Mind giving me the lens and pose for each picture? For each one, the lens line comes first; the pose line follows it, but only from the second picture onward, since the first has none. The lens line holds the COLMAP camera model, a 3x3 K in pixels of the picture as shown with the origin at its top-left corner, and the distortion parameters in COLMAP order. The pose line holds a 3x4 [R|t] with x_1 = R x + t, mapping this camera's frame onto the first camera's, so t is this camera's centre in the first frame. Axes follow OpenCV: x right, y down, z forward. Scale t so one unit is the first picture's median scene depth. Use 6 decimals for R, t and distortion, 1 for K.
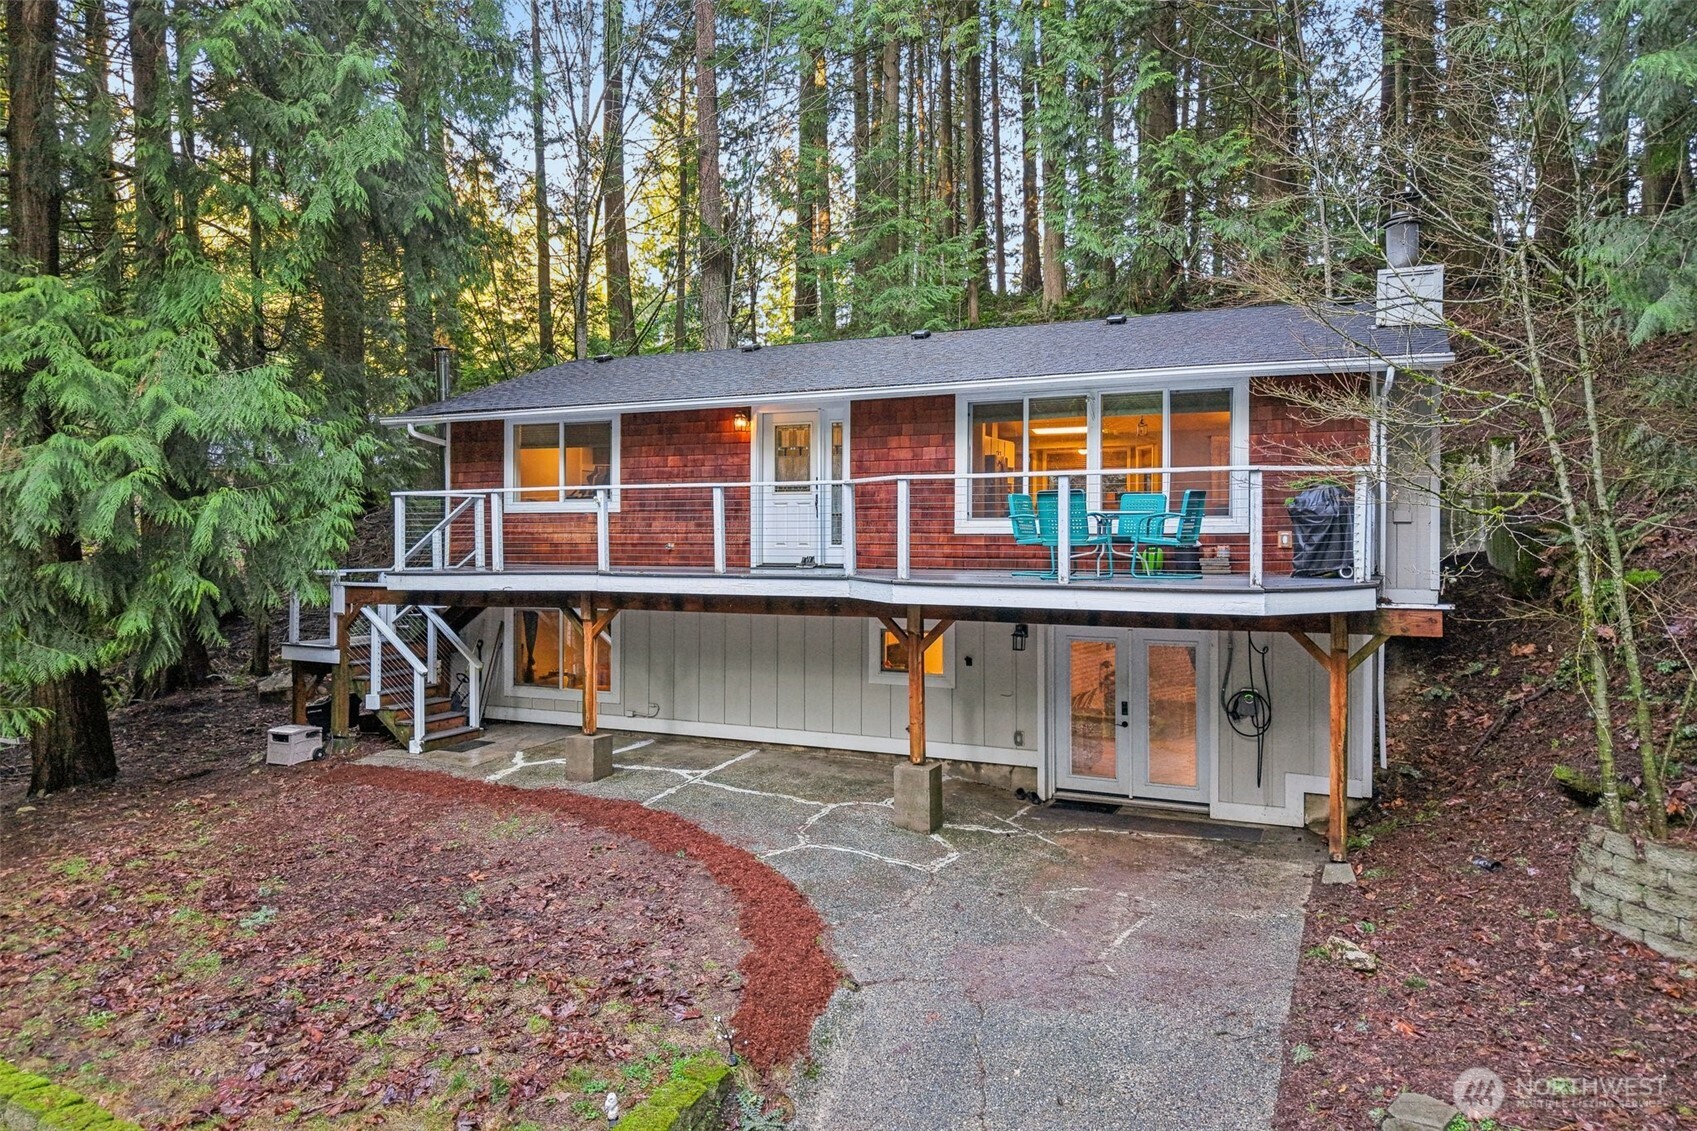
lens RADIAL K [[1152.5, 0, 855.4], [0, 1152.5, 545.3], [0, 0, 1]] dist [-0.010333, -0.005193]
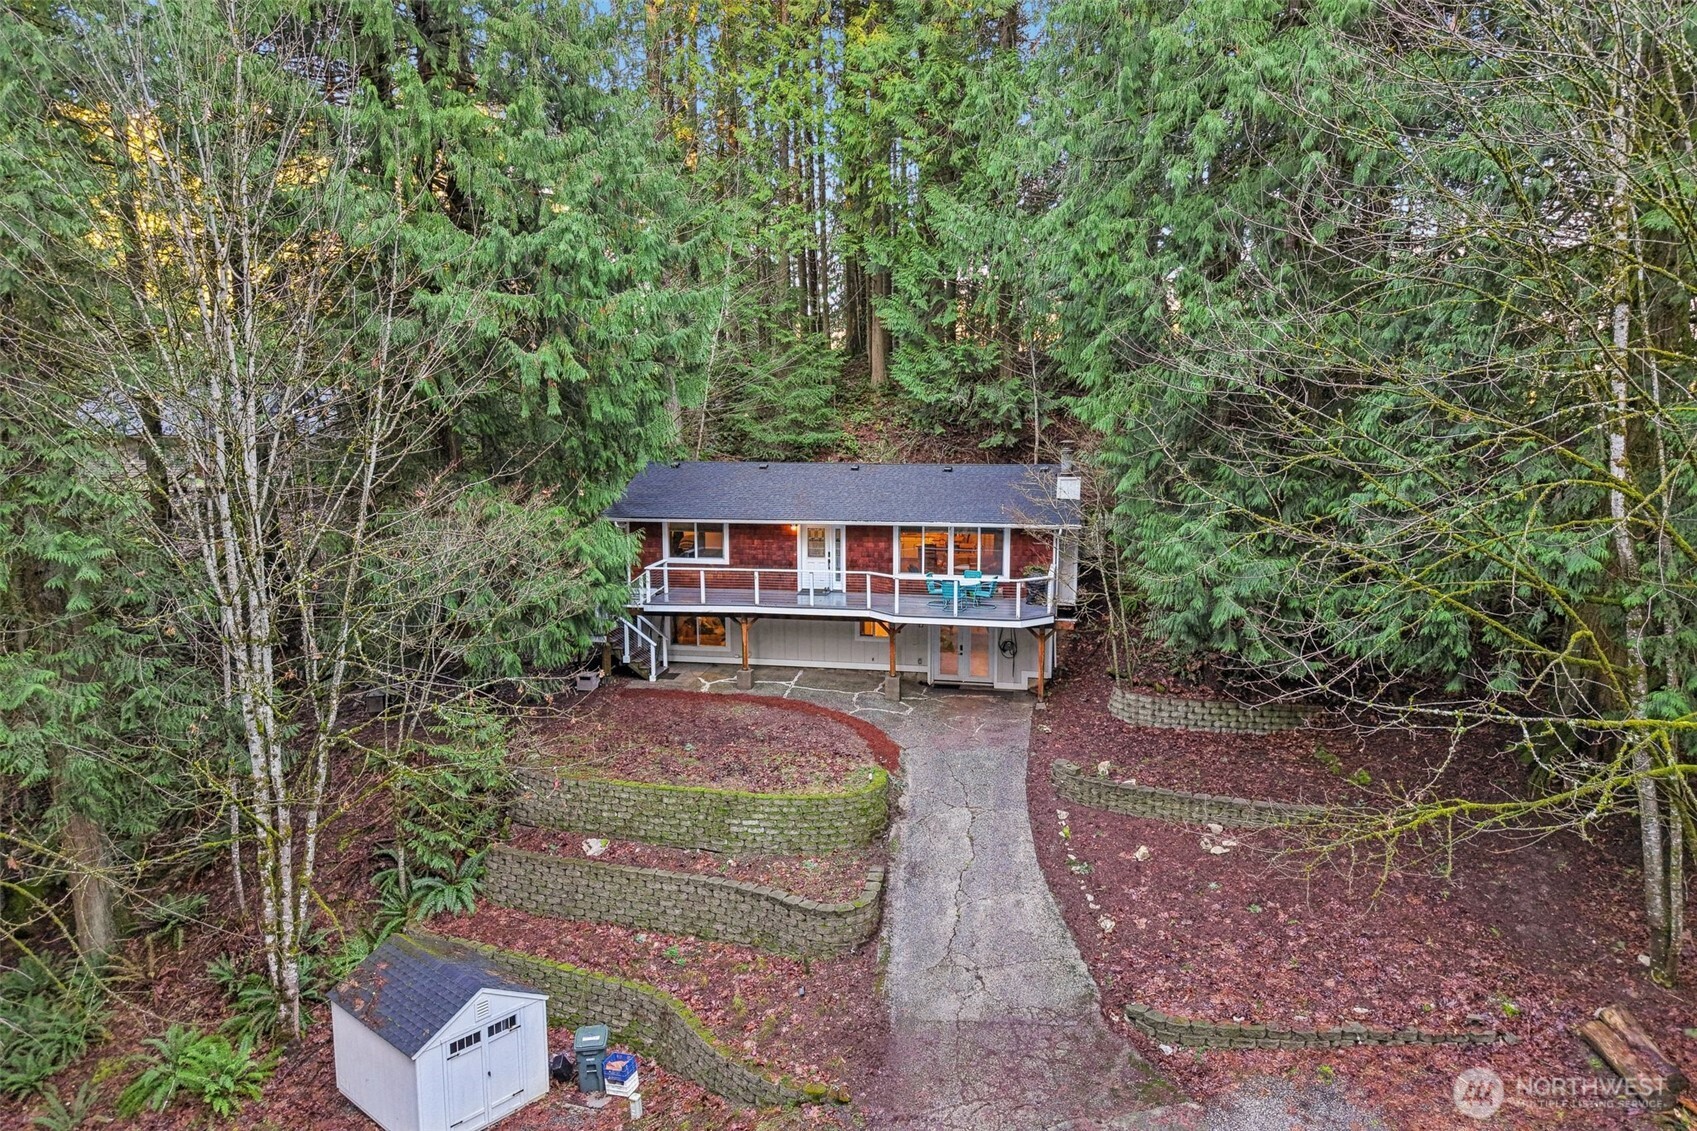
lens RADIAL K [[1152.5, 0, 855.4], [0, 1152.5, 545.3], [0, 0, 1]] dist [-0.010333, -0.005193]
pose [[0.968877, -0.033383, 0.245281, -0.671765], [0.003346, 0.992540, 0.121872, -0.434116], [-0.247519, -0.117258, 0.961761, -1.499864]]
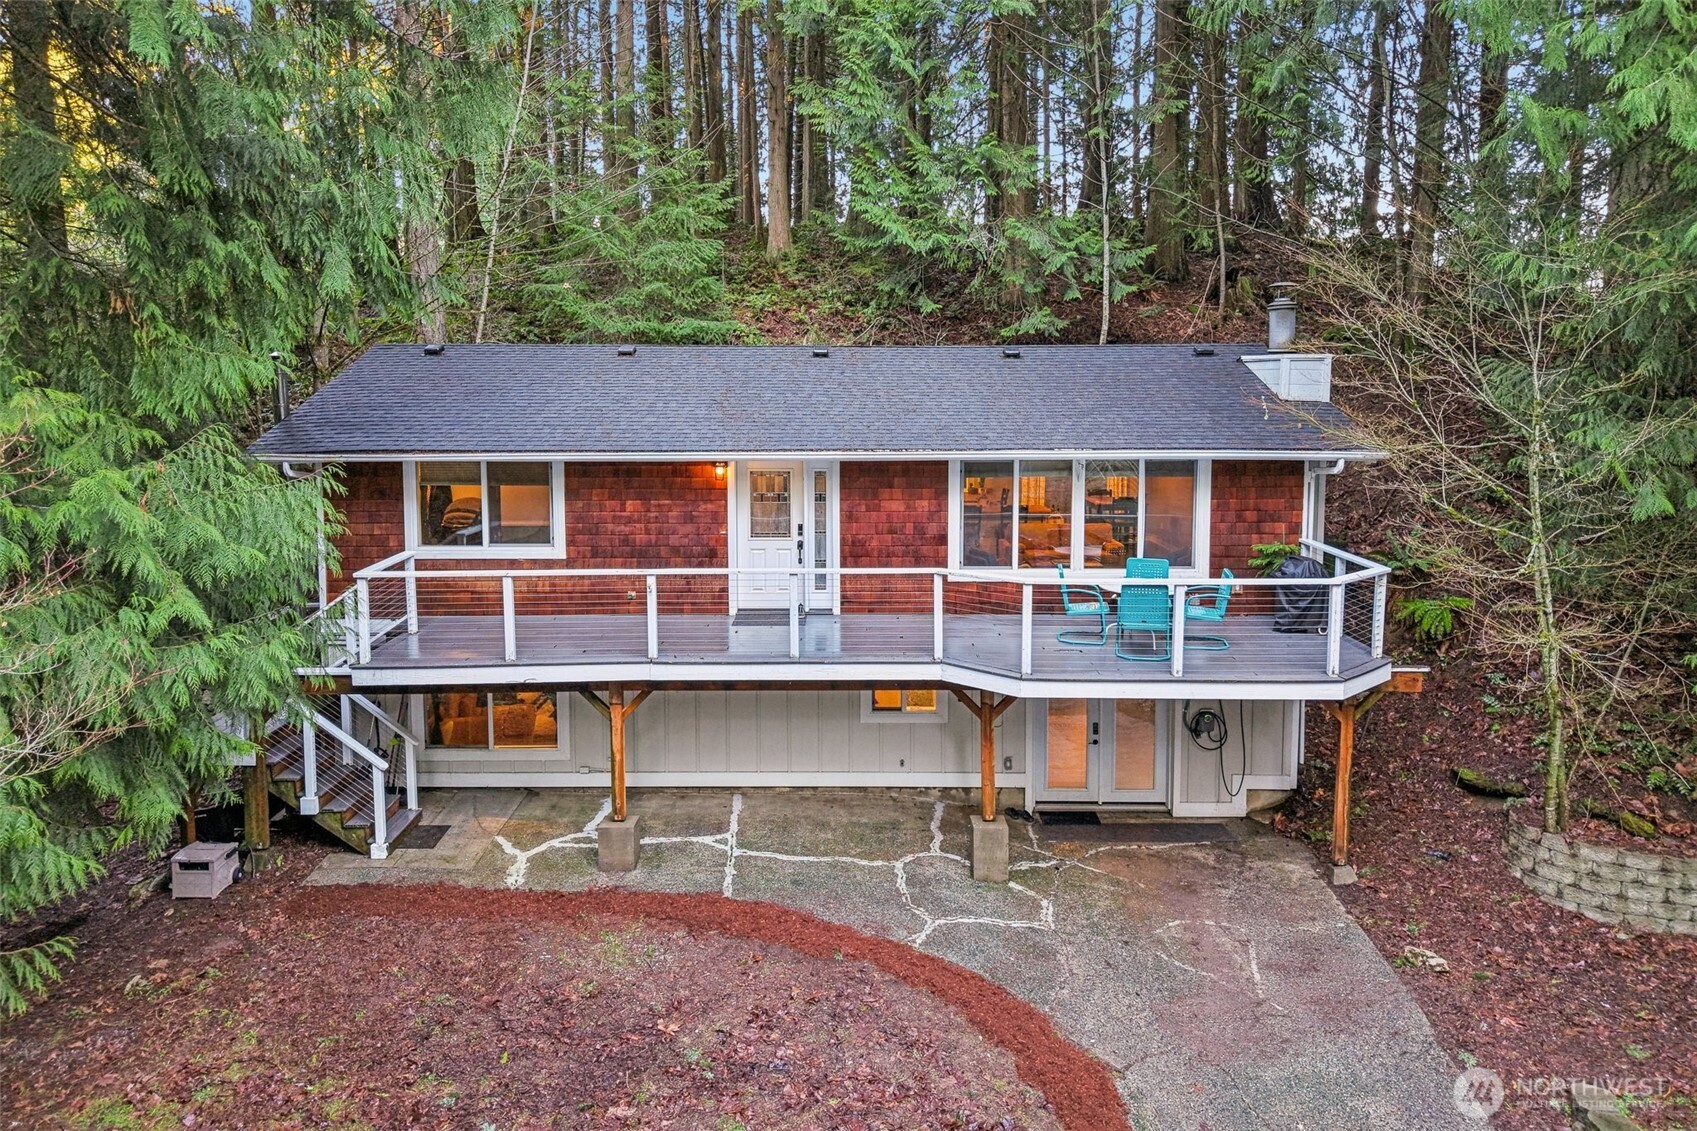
lens RADIAL K [[1181.9, 0, 850.9], [0, 1181.9, 464.8], [0, 0, 1]] dist [-0.007643, -0.001483]
pose [[0.906312, -0.032446, 0.421361, -0.528626], [0.003204, 0.997547, 0.069922, -0.227032], [-0.422596, -0.062021, 0.904193, 0.058585]]
